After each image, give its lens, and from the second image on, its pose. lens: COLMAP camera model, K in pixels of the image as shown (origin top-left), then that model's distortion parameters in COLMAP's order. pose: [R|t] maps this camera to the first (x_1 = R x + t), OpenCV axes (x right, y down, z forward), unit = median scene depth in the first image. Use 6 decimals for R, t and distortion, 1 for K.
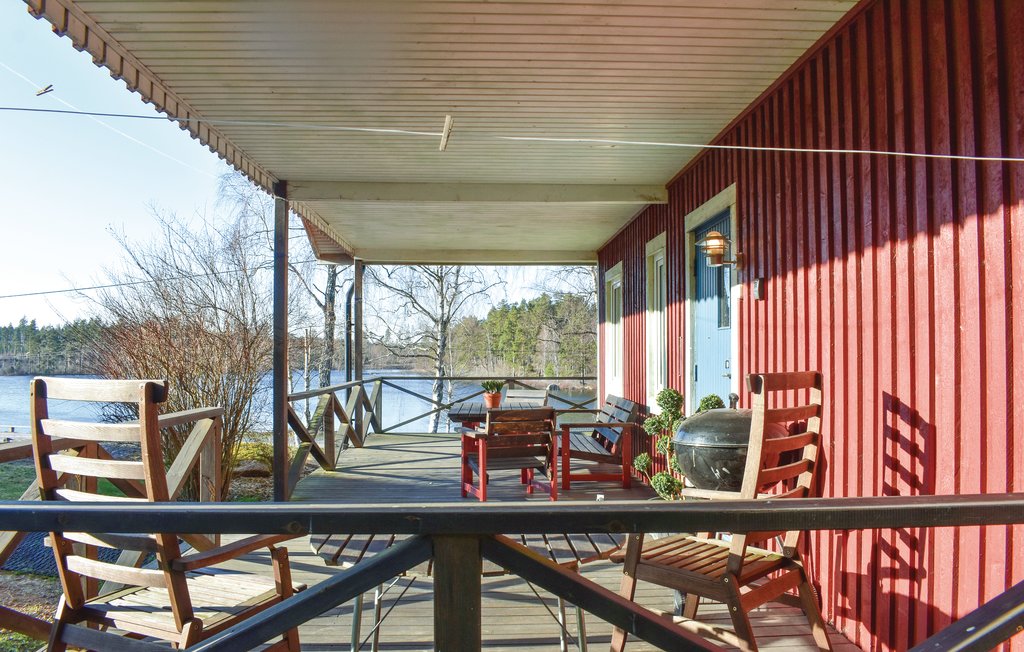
lens RADIAL K [[856.9, 0, 511.6], [0, 856.9, 304.3], [0, 0, 1]] dist [-0.083839, 0.007981]
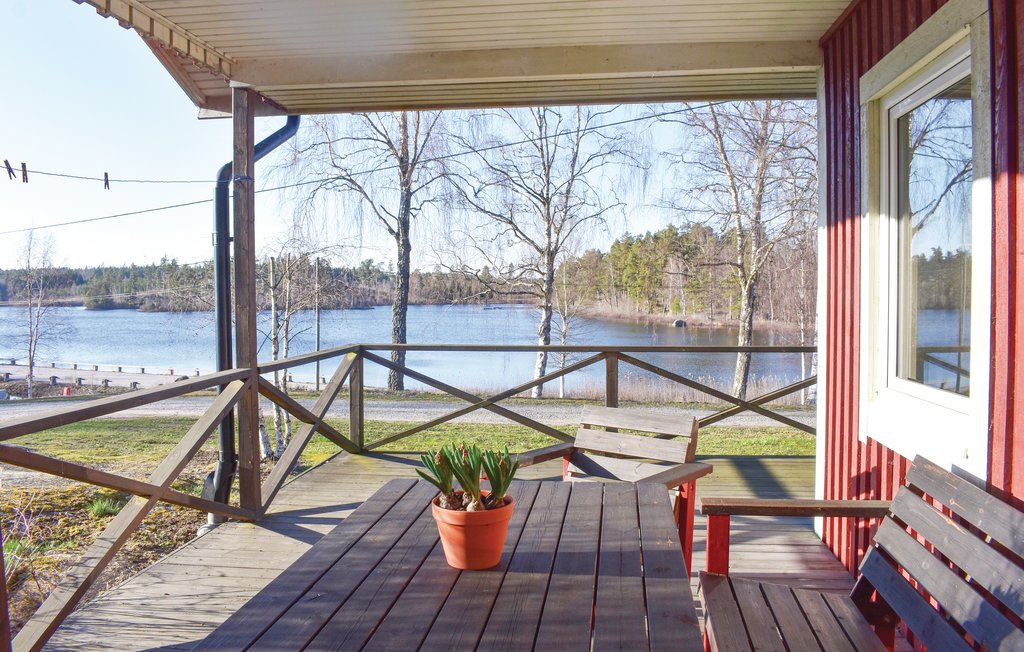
lens RADIAL K [[765.5, 0, 526.6], [0, 765.5, 320.8], [0, 0, 1]] dist [-0.033979, 0.000386]
pose [[0.989293, 0.003143, -0.145912, 0.007473], [0.011784, 0.994784, 0.101321, 0.010652], [0.145469, -0.101955, 0.984095, 0.246542]]
